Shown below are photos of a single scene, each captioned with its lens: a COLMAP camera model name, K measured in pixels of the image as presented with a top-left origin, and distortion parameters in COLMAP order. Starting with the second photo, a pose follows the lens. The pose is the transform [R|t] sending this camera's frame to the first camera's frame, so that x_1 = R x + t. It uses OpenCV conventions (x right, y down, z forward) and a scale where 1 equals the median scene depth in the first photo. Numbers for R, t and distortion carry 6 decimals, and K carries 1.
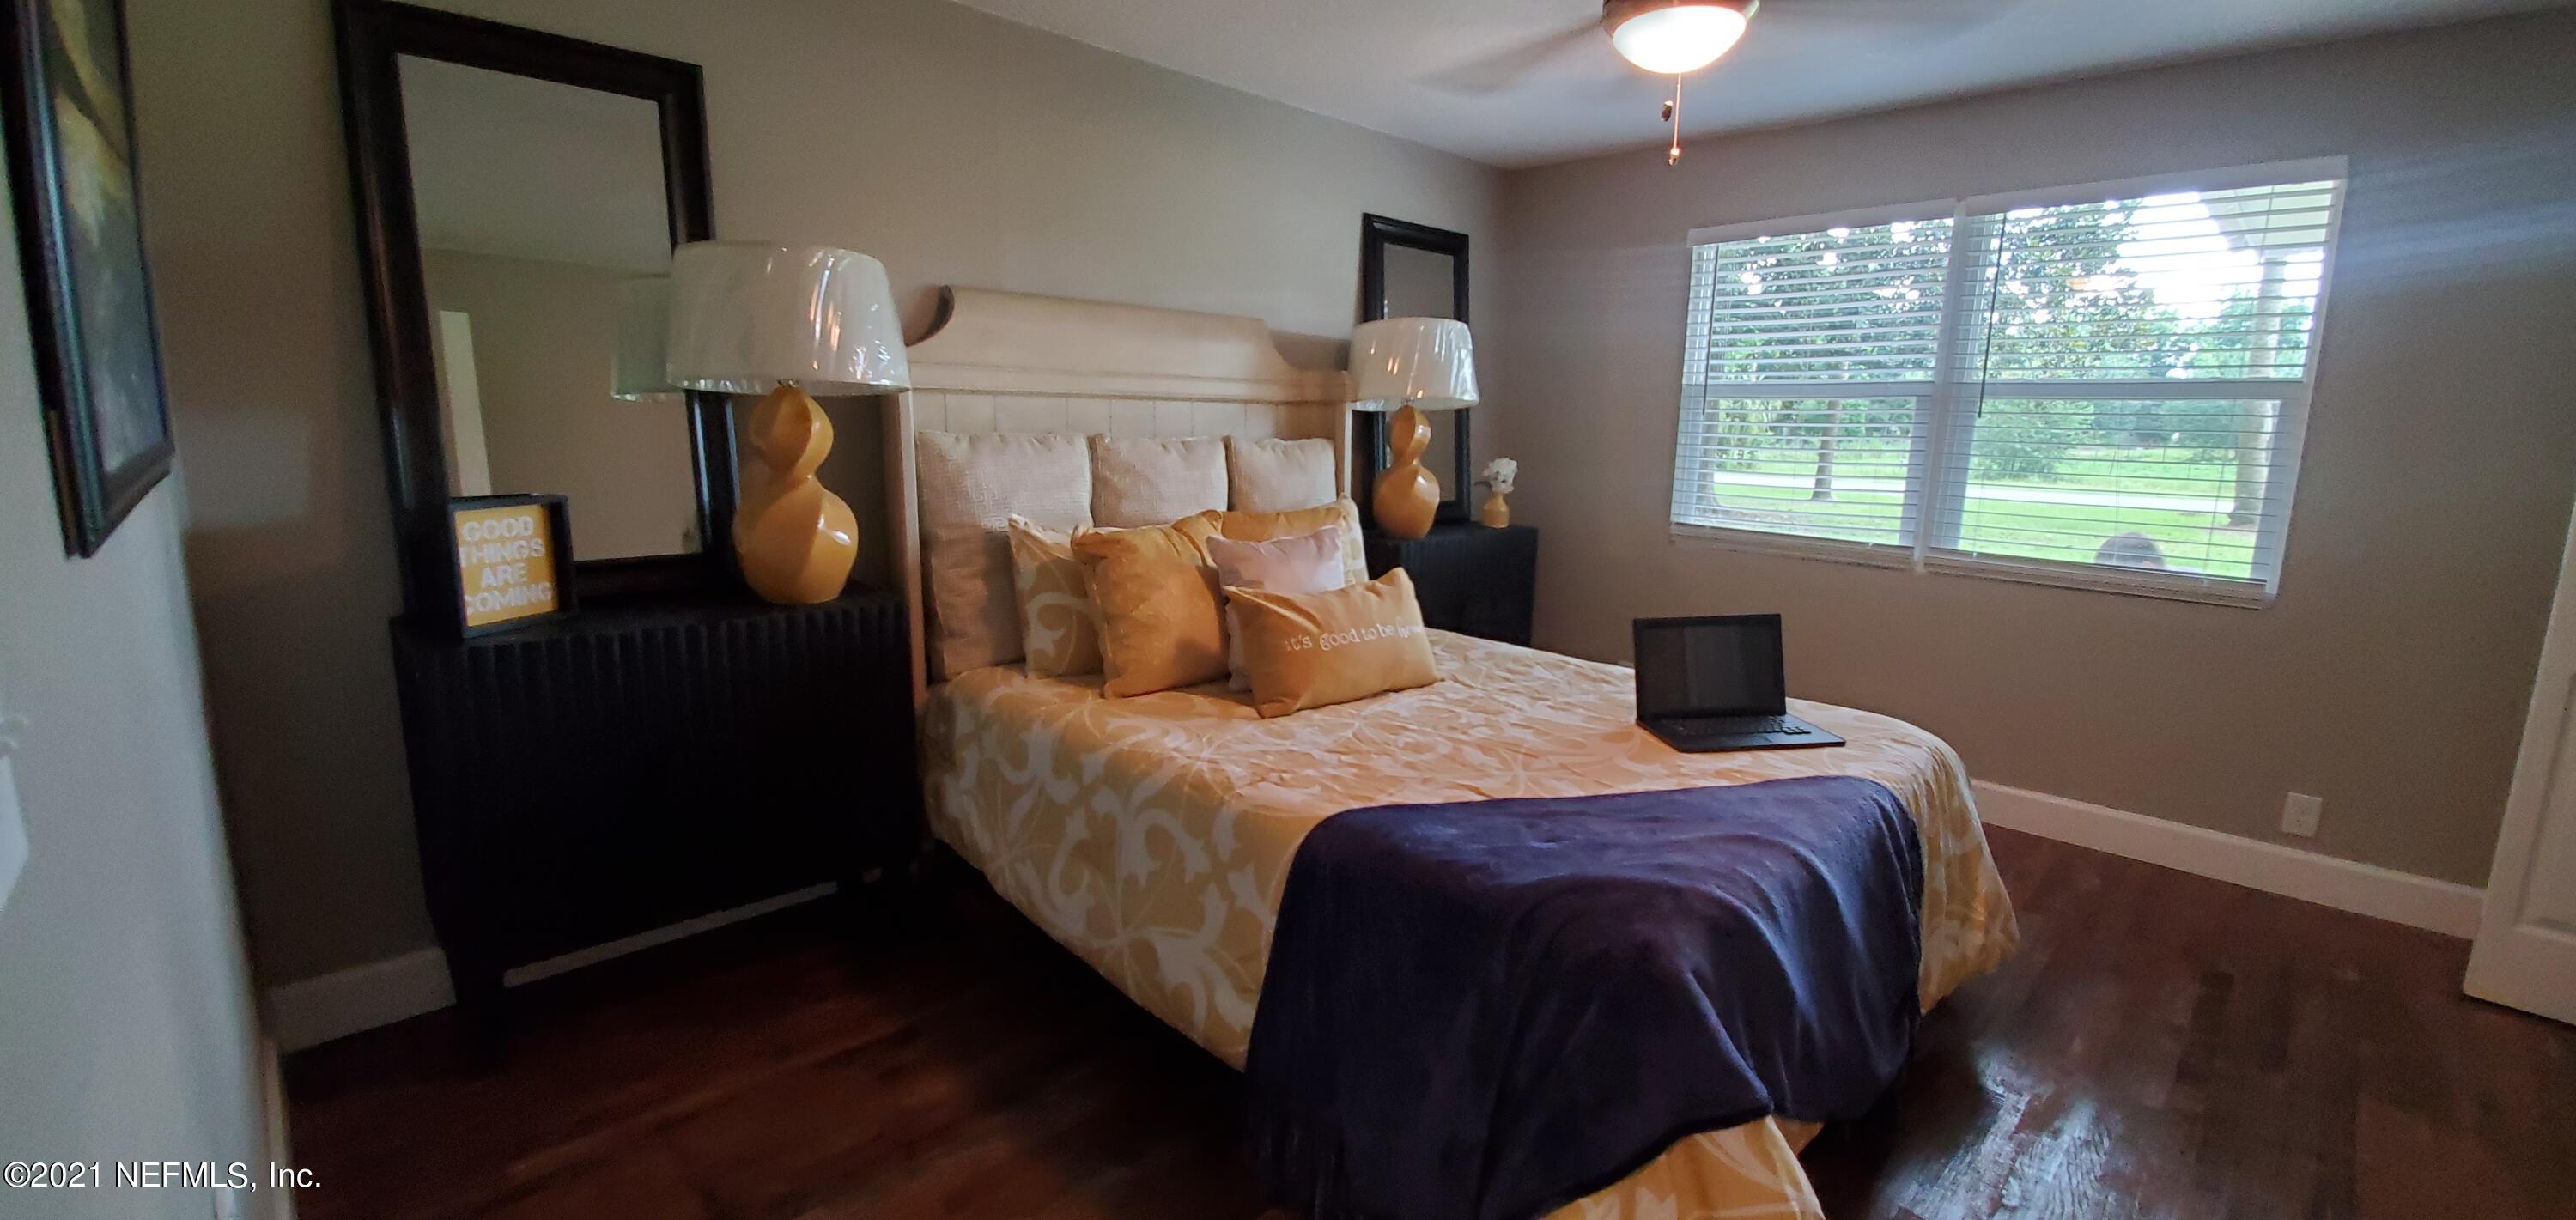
lens RADIAL K [[1050.6, 0, 1298.8], [0, 1050.6, 601.3], [0, 0, 1]] dist [-0.001892, -0.000405]
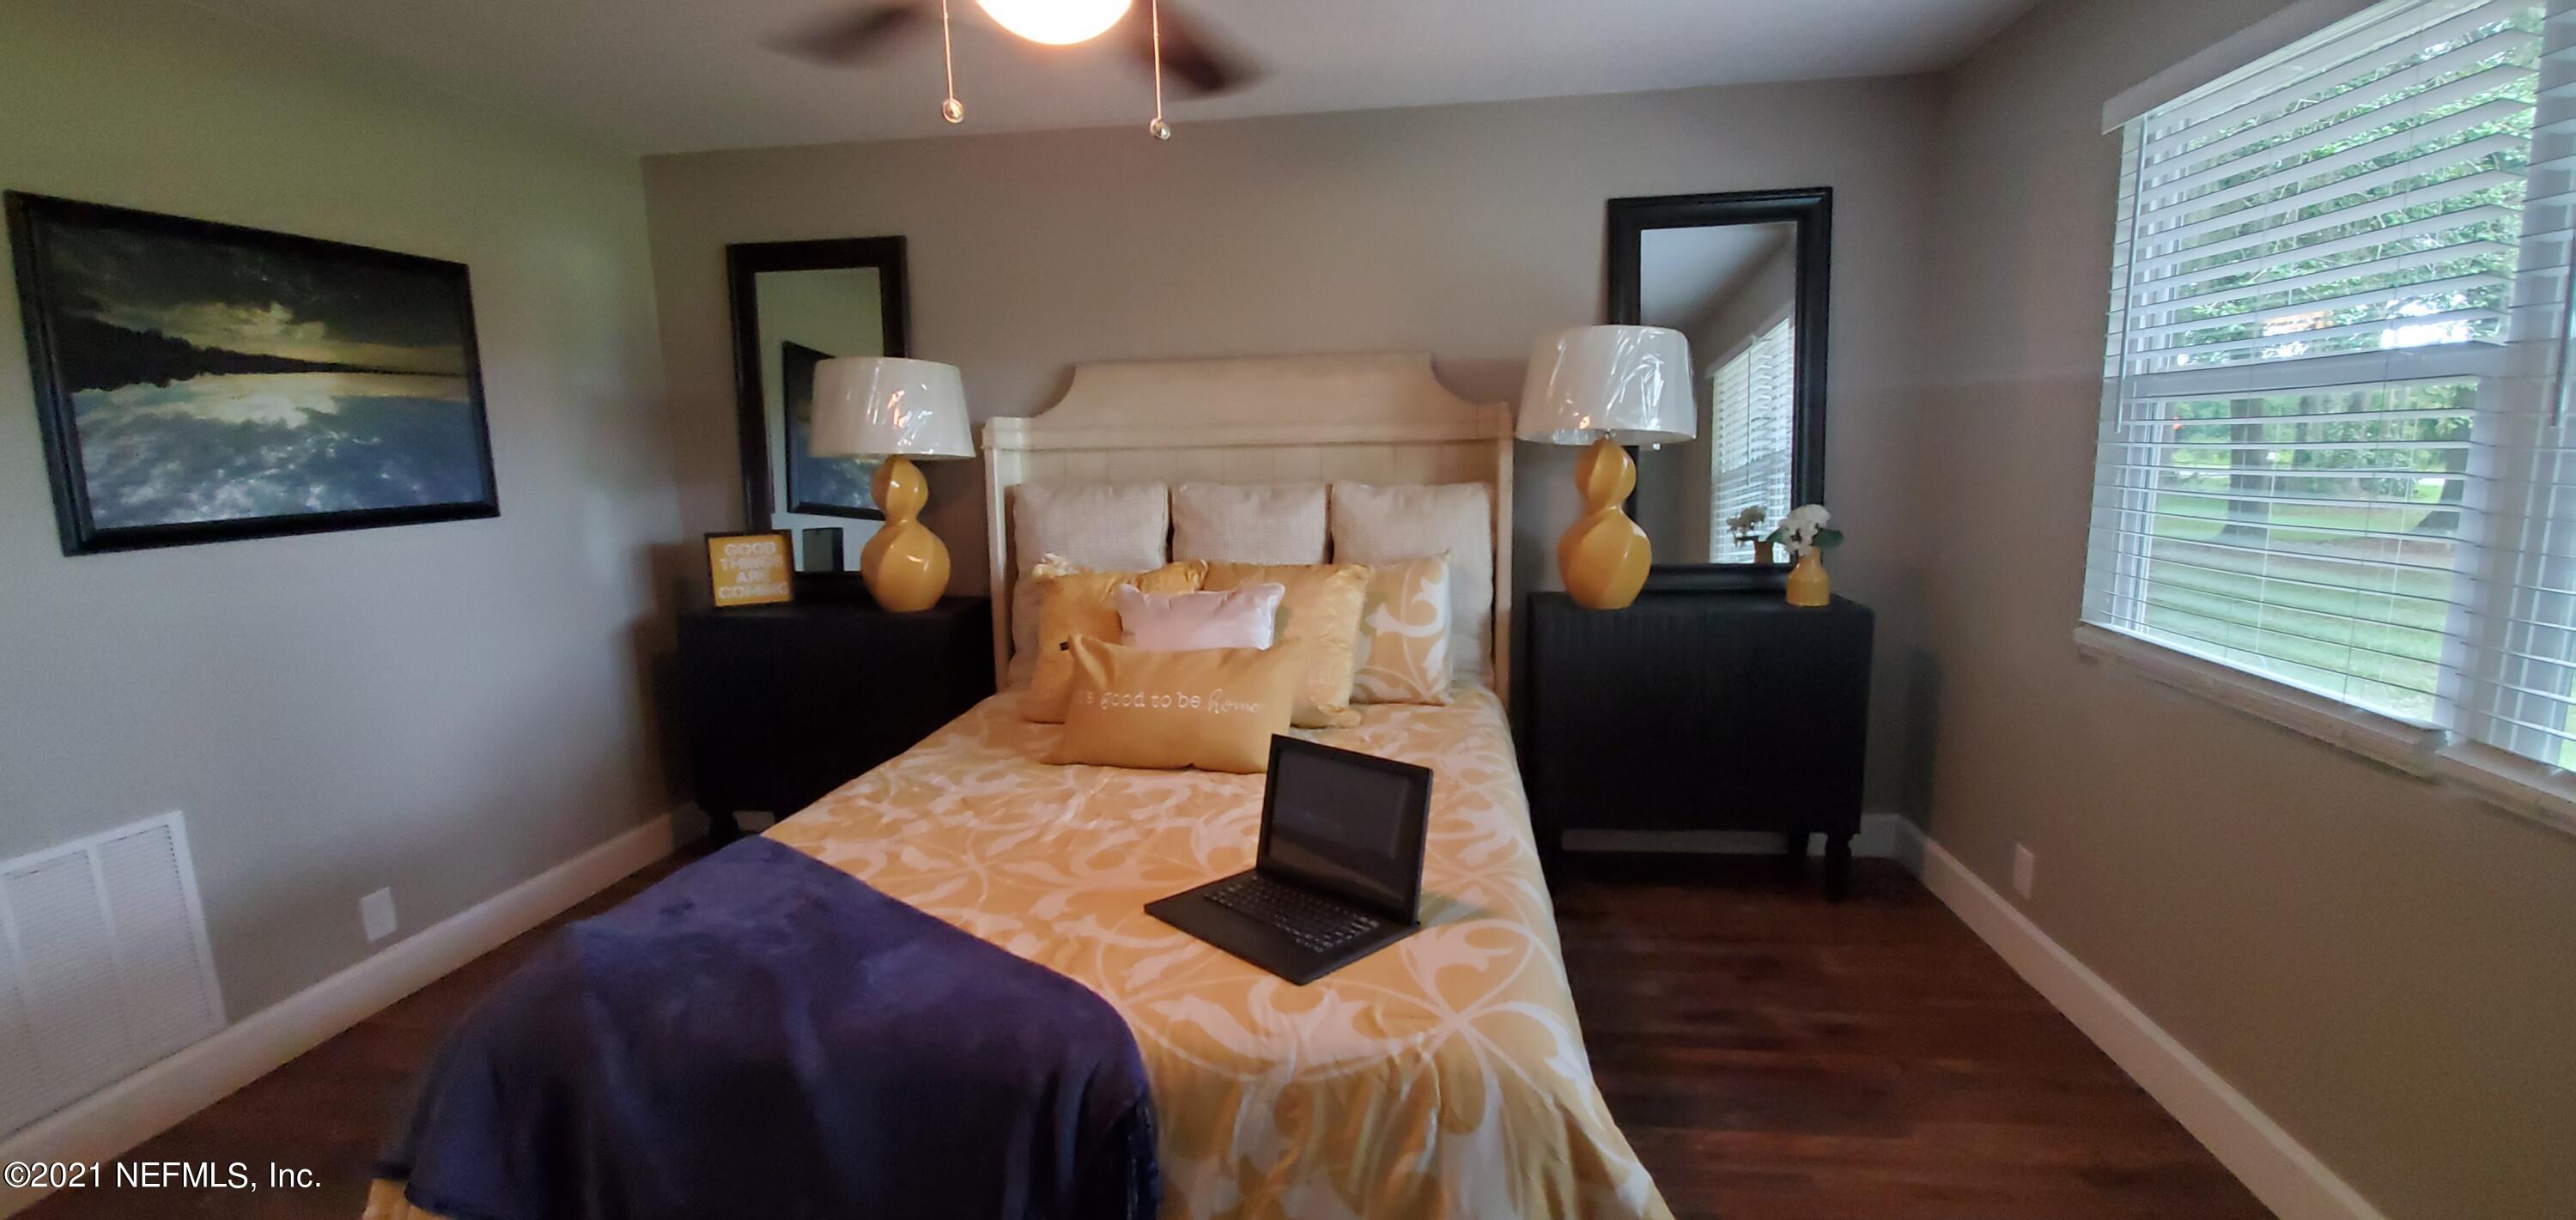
lens RADIAL K [[1050.6, 0, 1298.8], [0, 1050.6, 601.3], [0, 0, 1]] dist [-0.001892, -0.000405]
pose [[0.613613, 0.084064, -0.785120, 0.890297], [-0.101742, 0.994445, 0.026960, -0.097238], [0.783025, 0.063337, 0.618757, 0.530149]]
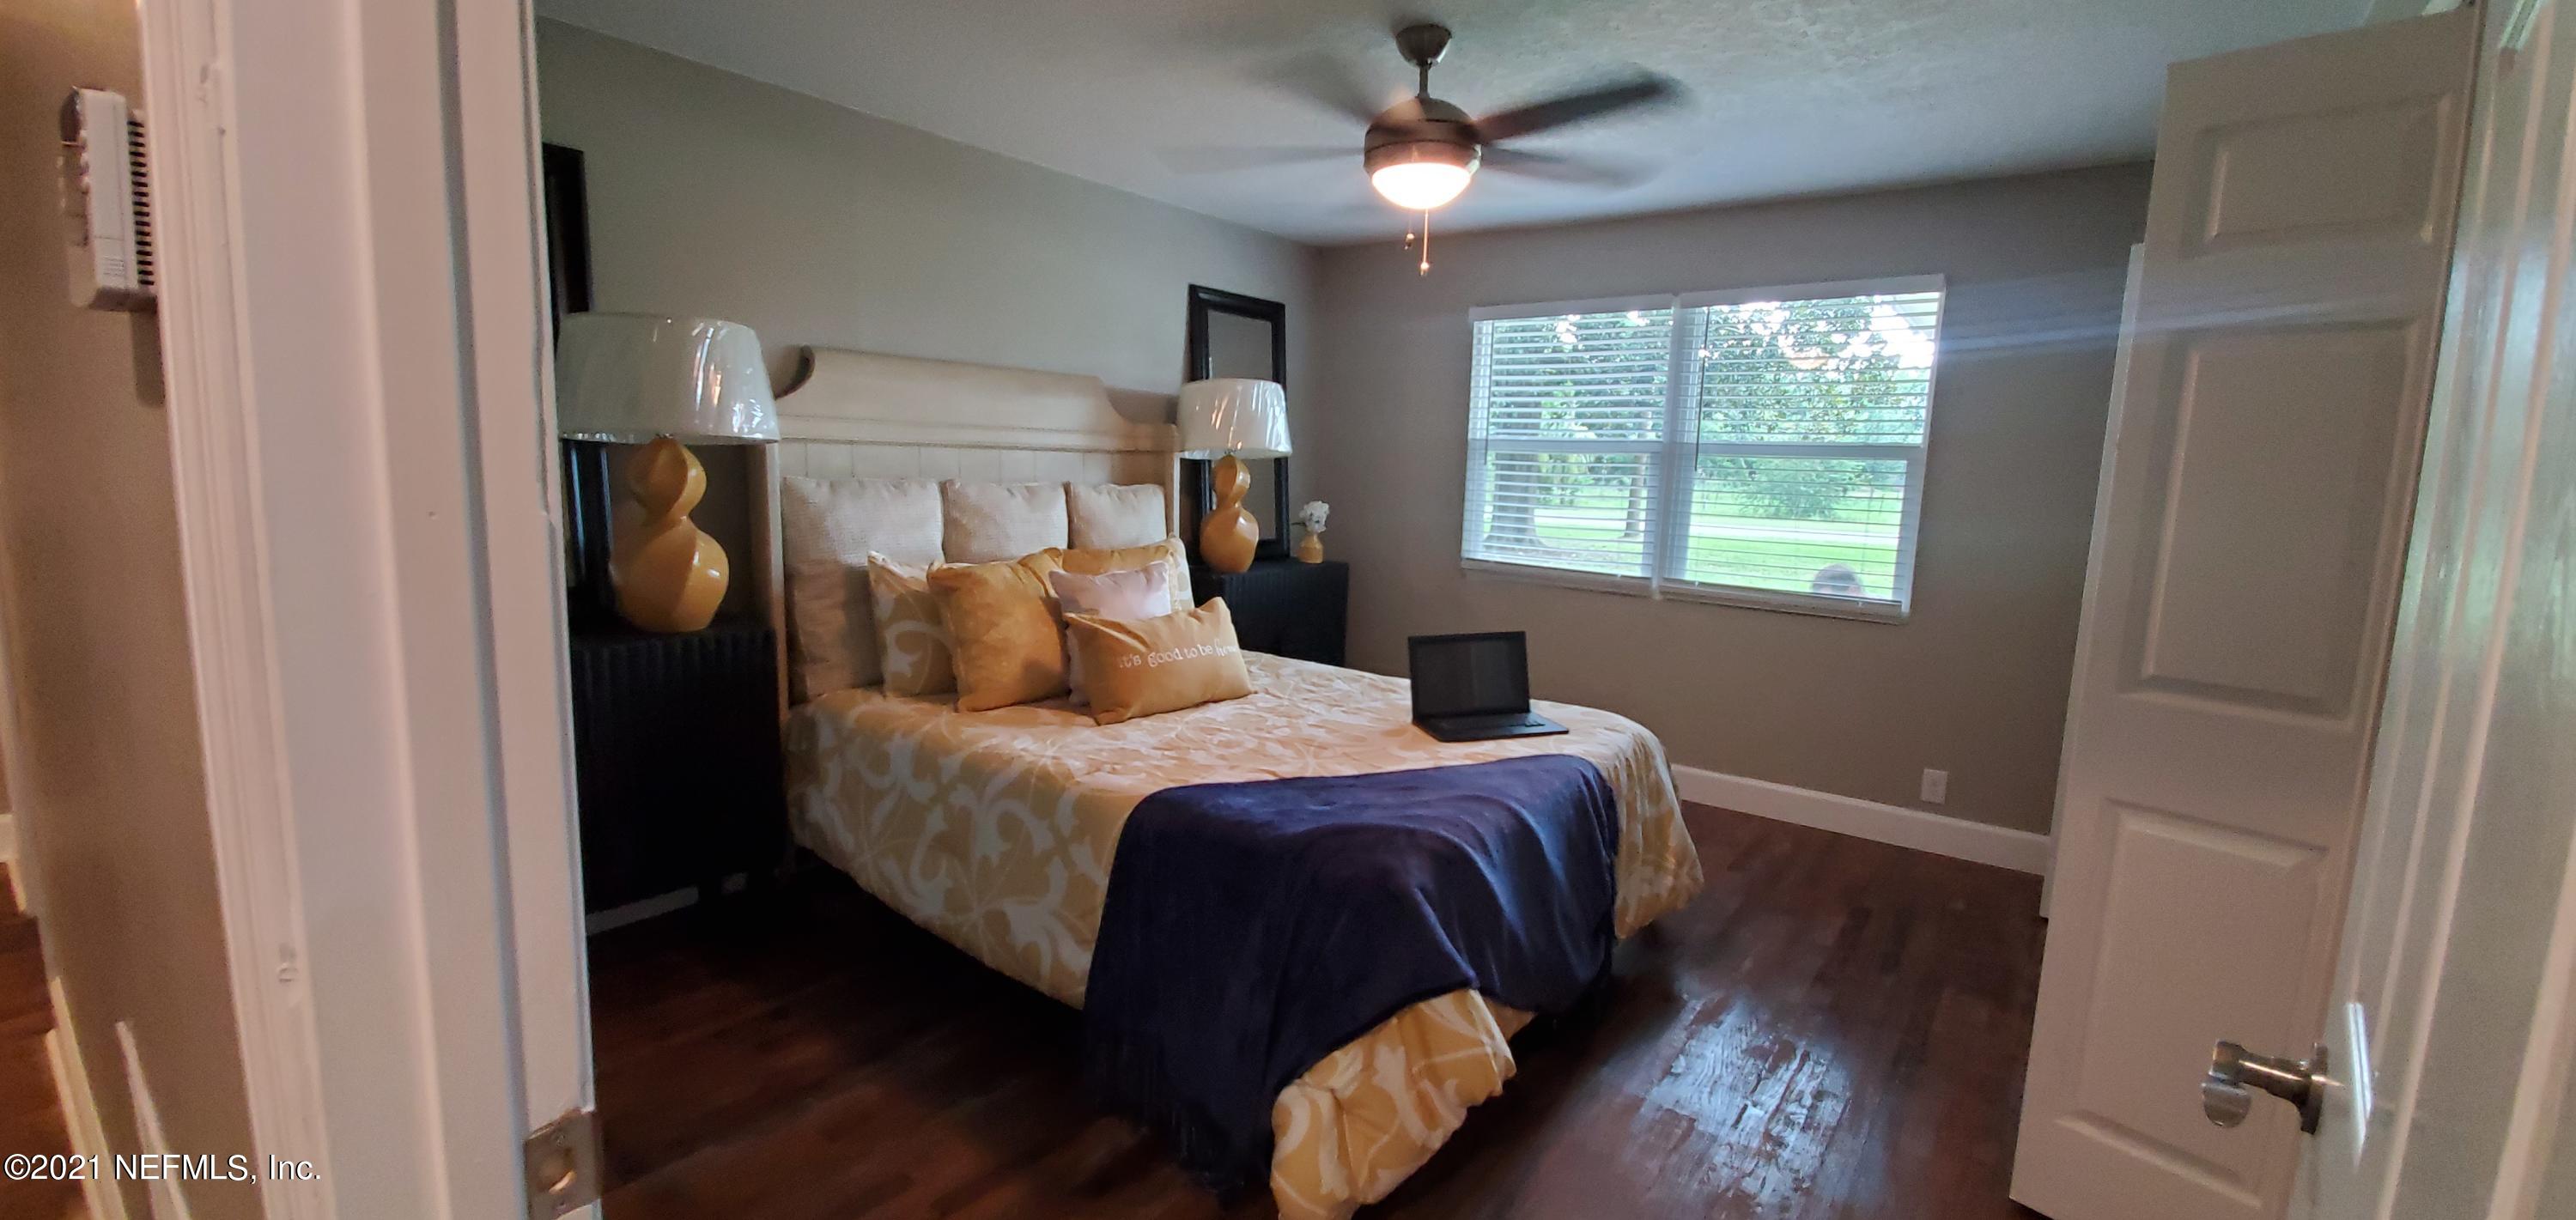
lens RADIAL K [[1050.6, 0, 1298.8], [0, 1050.6, 601.3], [0, 0, 1]] dist [-0.001892, -0.000405]
pose [[0.989095, -0.008362, 0.147043, 0.014188], [0.013560, 0.999317, -0.034382, 0.015953], [-0.146655, 0.036001, 0.988532, -0.184812]]
